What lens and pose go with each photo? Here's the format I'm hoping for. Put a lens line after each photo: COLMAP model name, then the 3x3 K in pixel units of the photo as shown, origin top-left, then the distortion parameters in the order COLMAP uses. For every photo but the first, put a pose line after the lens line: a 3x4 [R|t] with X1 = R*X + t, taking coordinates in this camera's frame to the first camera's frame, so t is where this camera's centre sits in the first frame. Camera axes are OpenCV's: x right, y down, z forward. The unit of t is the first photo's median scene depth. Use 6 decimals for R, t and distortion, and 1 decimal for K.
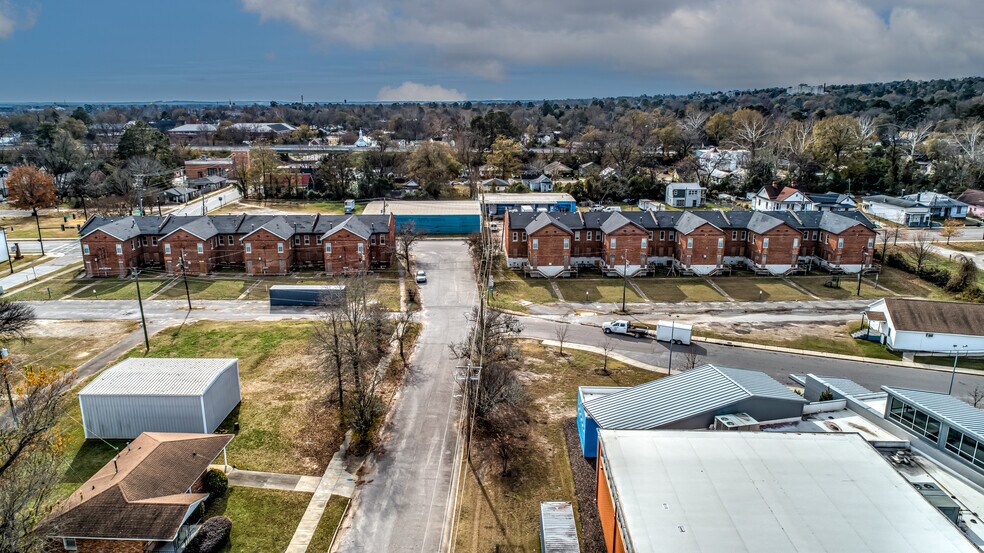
lens RADIAL K [[660.5, 0, 499.7], [0, 660.5, 277.6], [0, 0, 1]] dist [-0.005900, 0.002564]
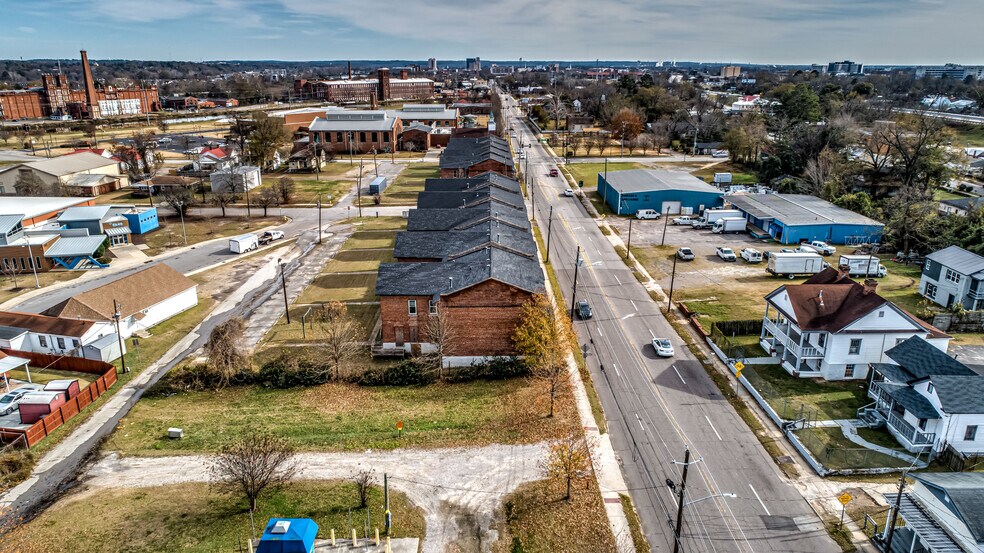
lens RADIAL K [[660.5, 0, 496.3], [0, 660.5, 269.4], [0, 0, 1]] dist [-0.005900, 0.002564]
pose [[-0.036765, 0.295181, -0.954734, 1.178915], [-0.255281, 0.920907, 0.294553, -0.301191], [0.966168, 0.254554, 0.041497, 1.115601]]
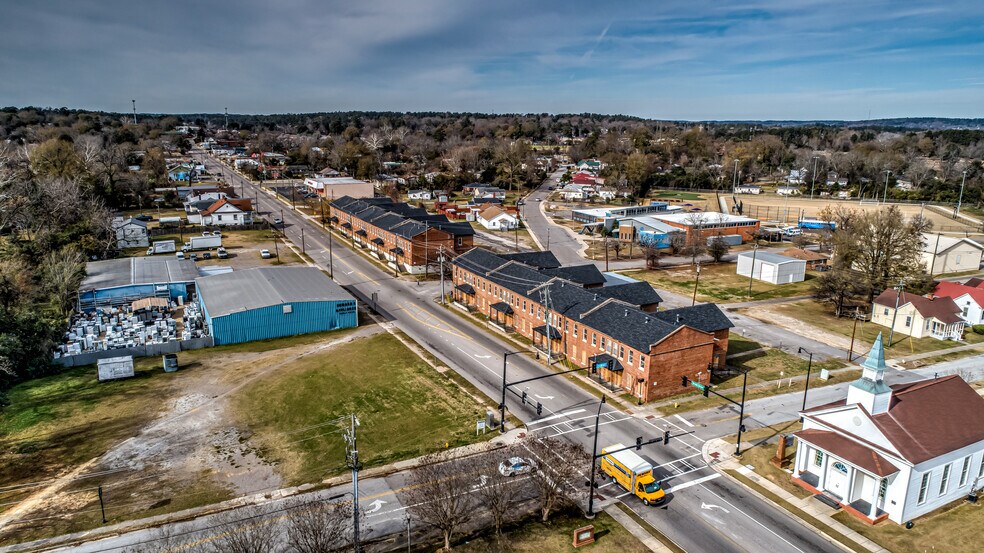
lens RADIAL K [[660.5, 0, 487.9], [0, 660.5, 283.5], [0, 0, 1]] dist [-0.005900, 0.002564]
pose [[-0.426515, -0.226211, 0.875736, -1.175353], [0.219839, 0.913258, 0.342973, -0.430037], [-0.877357, 0.338804, -0.339788, 1.482808]]
